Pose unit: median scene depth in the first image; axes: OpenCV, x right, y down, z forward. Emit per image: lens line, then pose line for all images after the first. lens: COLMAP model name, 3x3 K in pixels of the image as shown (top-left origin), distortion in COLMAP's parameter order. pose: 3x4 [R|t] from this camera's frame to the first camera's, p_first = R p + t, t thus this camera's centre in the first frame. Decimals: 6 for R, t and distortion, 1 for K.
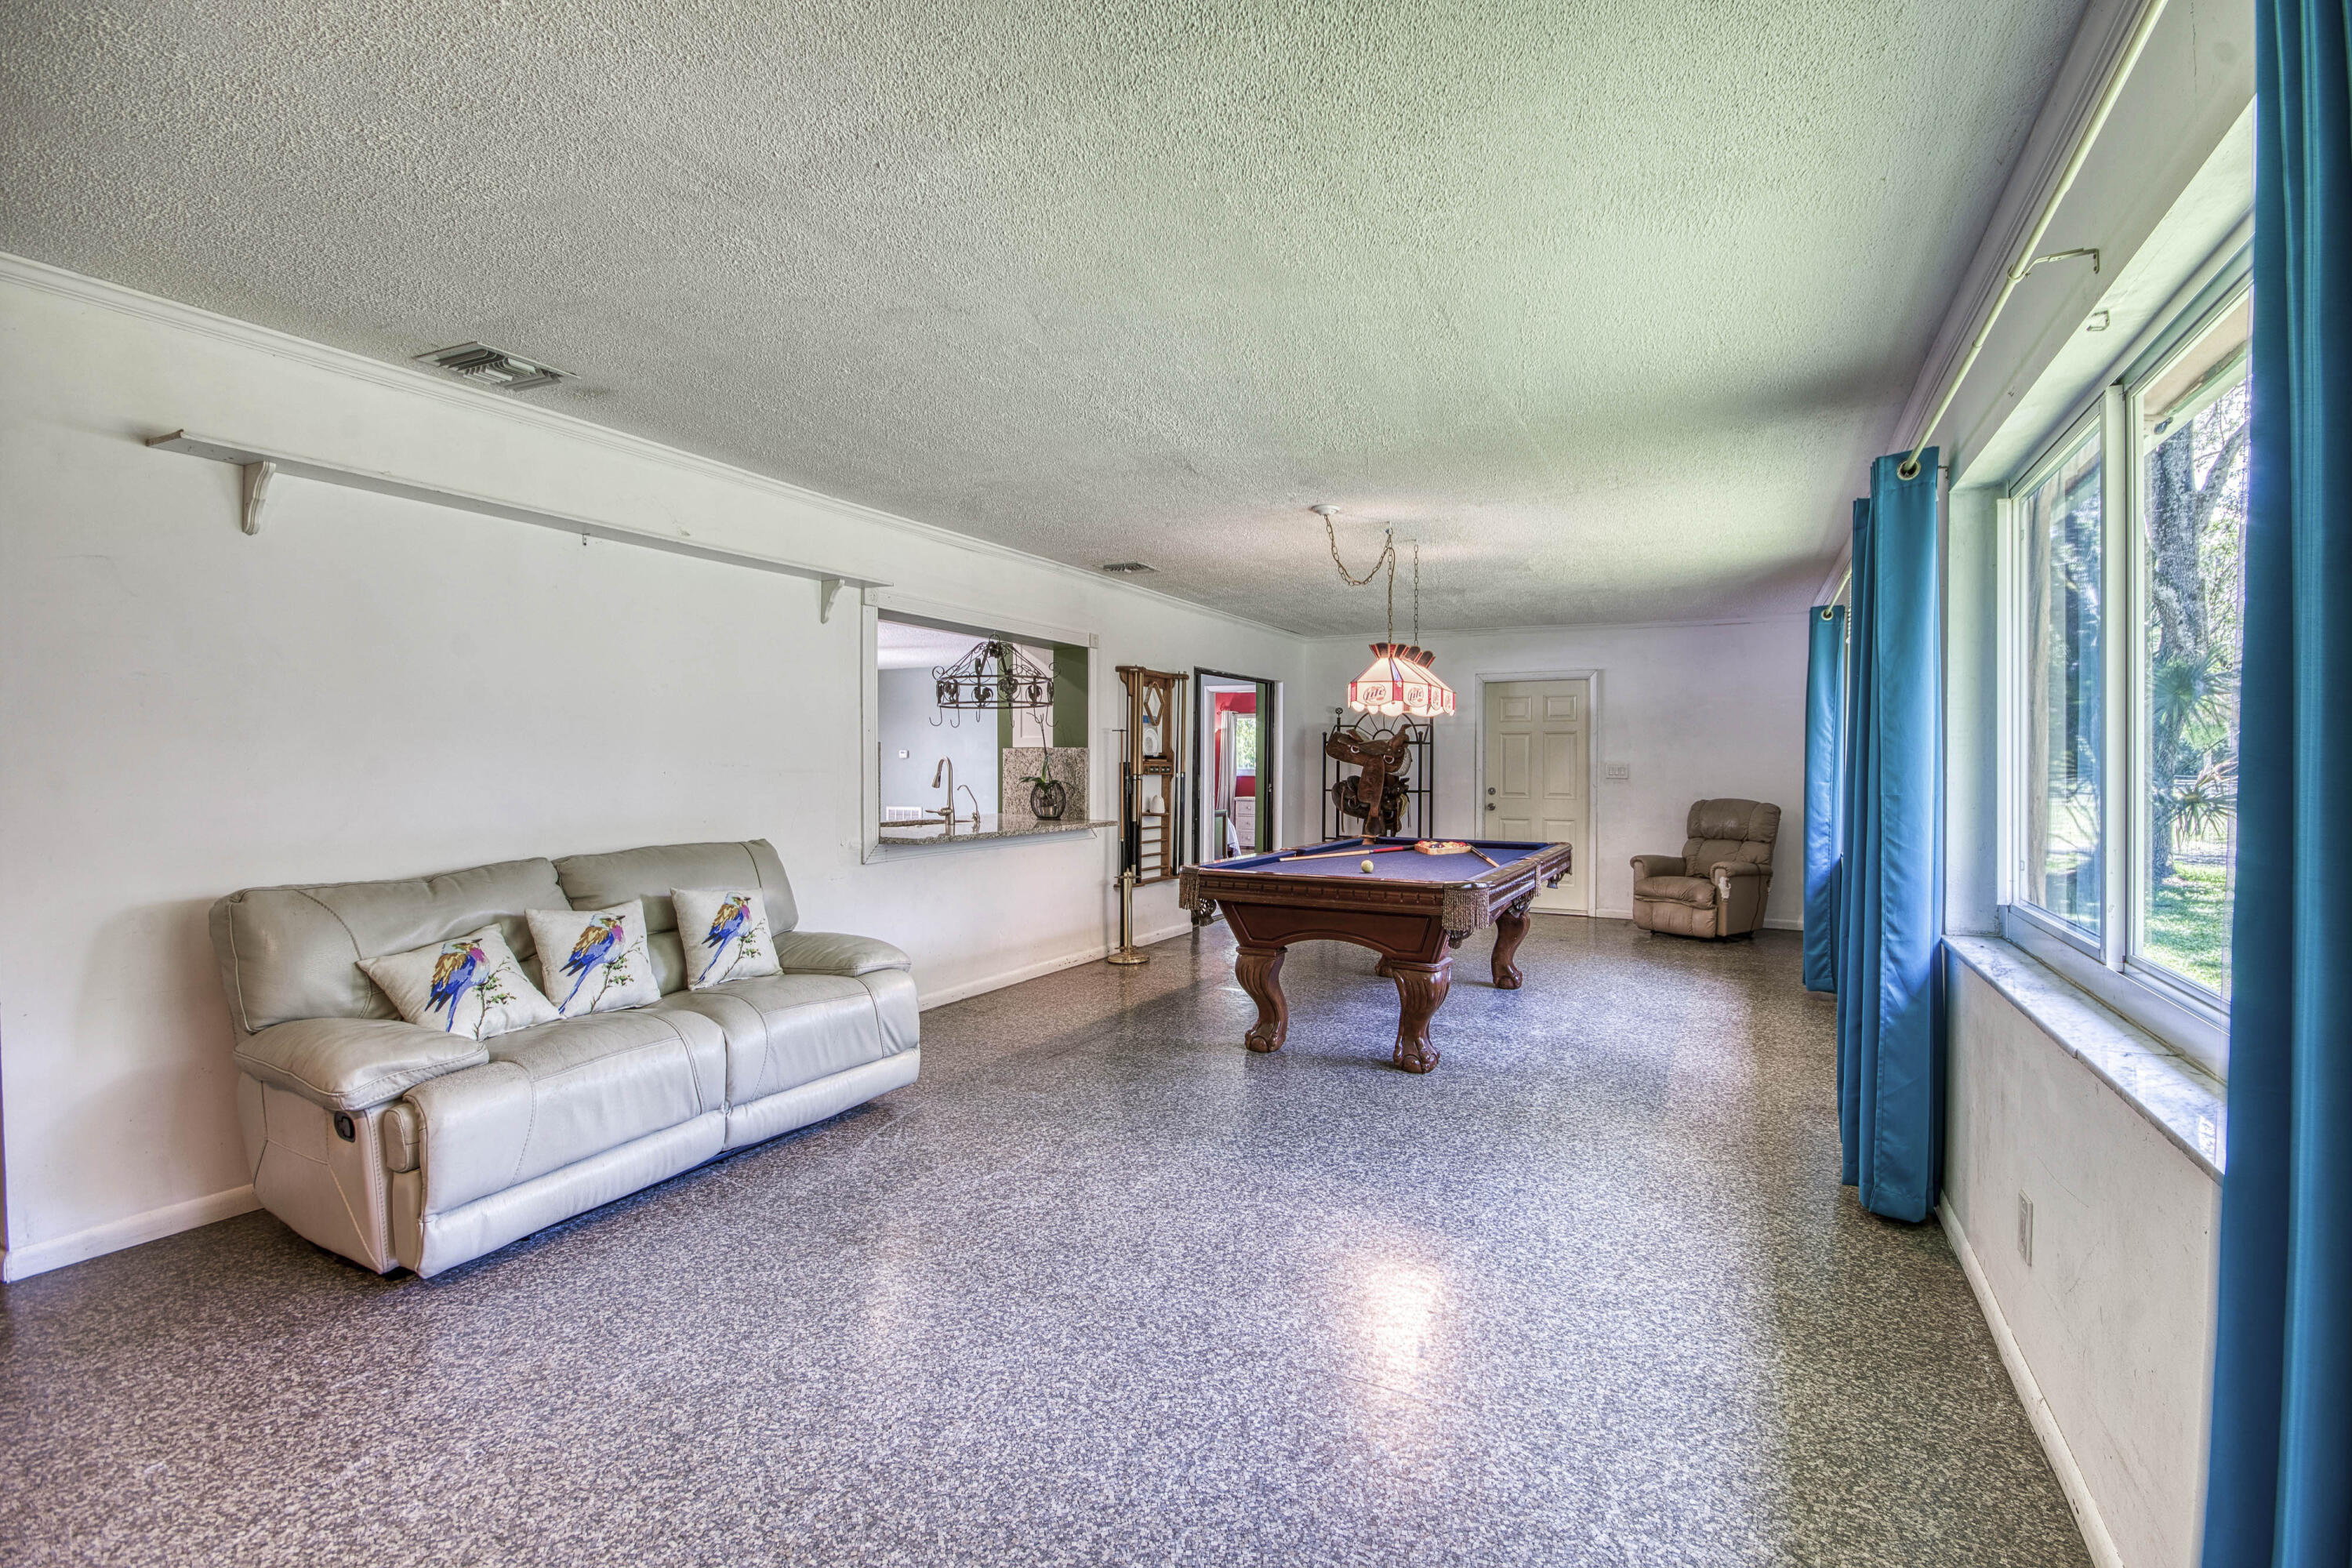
lens RADIAL K [[1041.2, 0, 1238.0], [0, 1041.2, 776.7], [0, 0, 1]] dist [-0.001841, -0.001495]
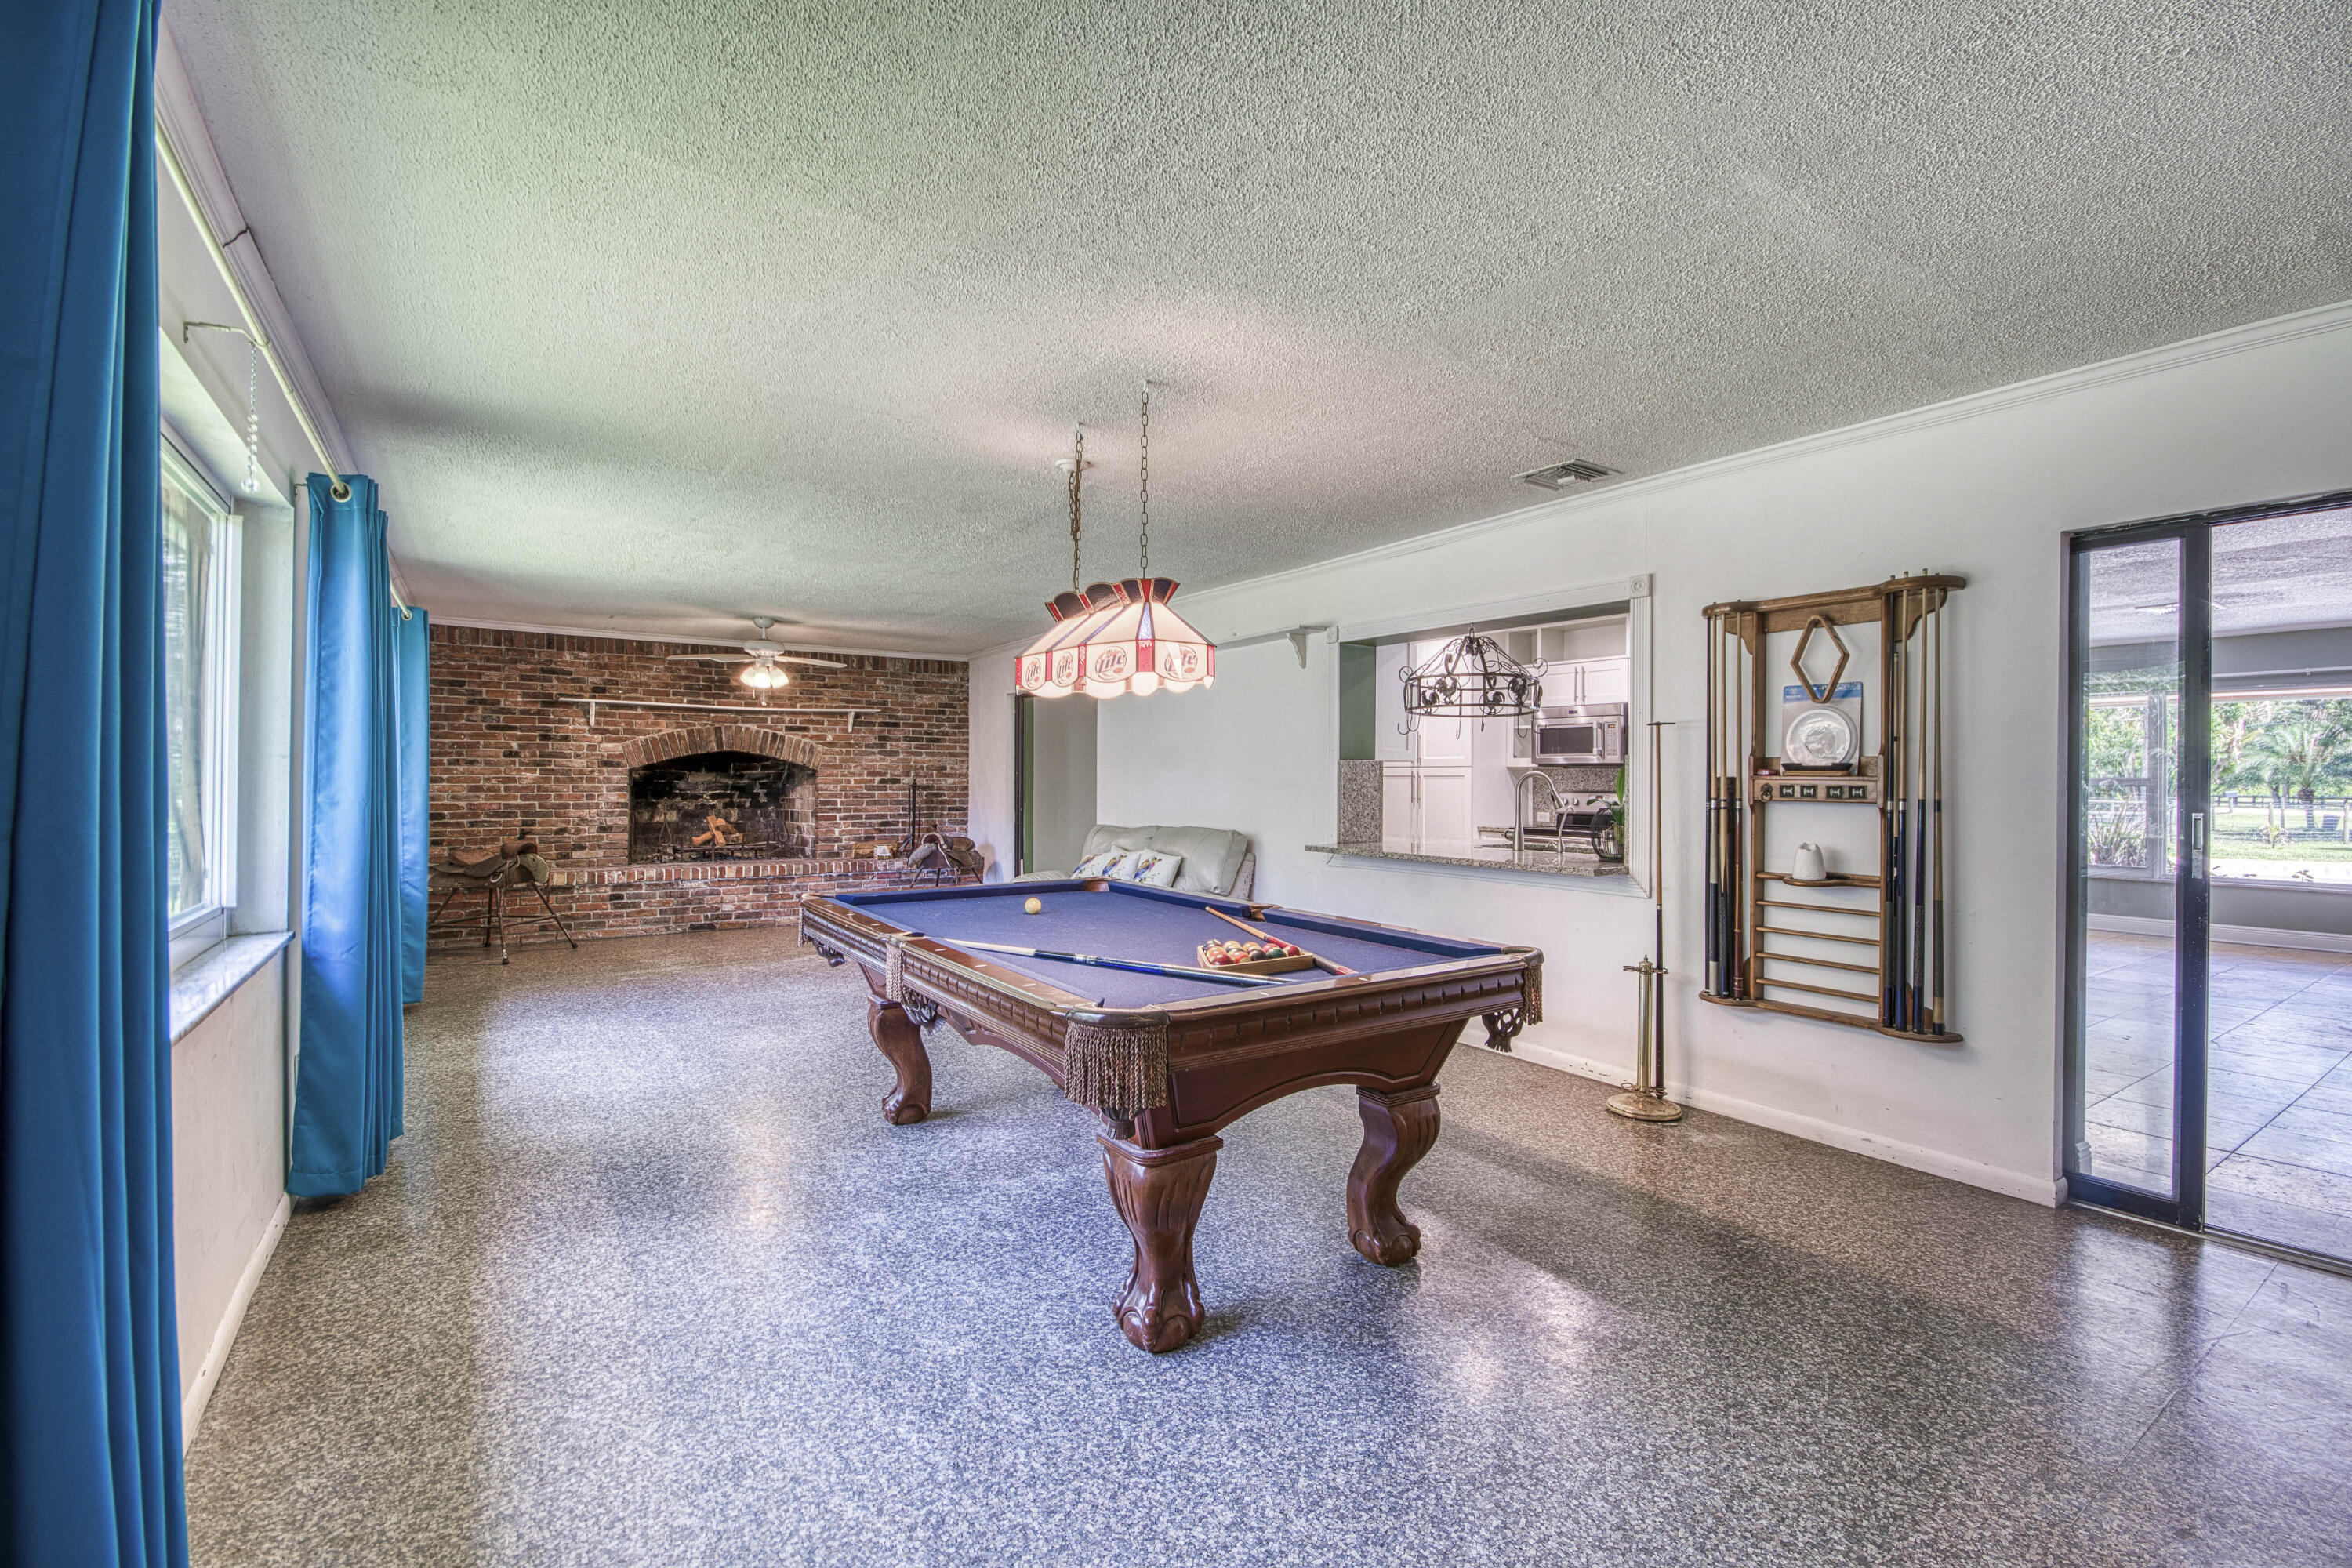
lens RADIAL K [[1041.2, 0, 1238.0], [0, 1041.2, 776.7], [0, 0, 1]] dist [-0.001841, -0.001495]
pose [[-0.478233, -0.008081, -0.878196, 0.776023], [-0.018783, 0.999823, 0.001029, -0.014819], [0.878032, 0.016987, -0.478301, 1.587533]]
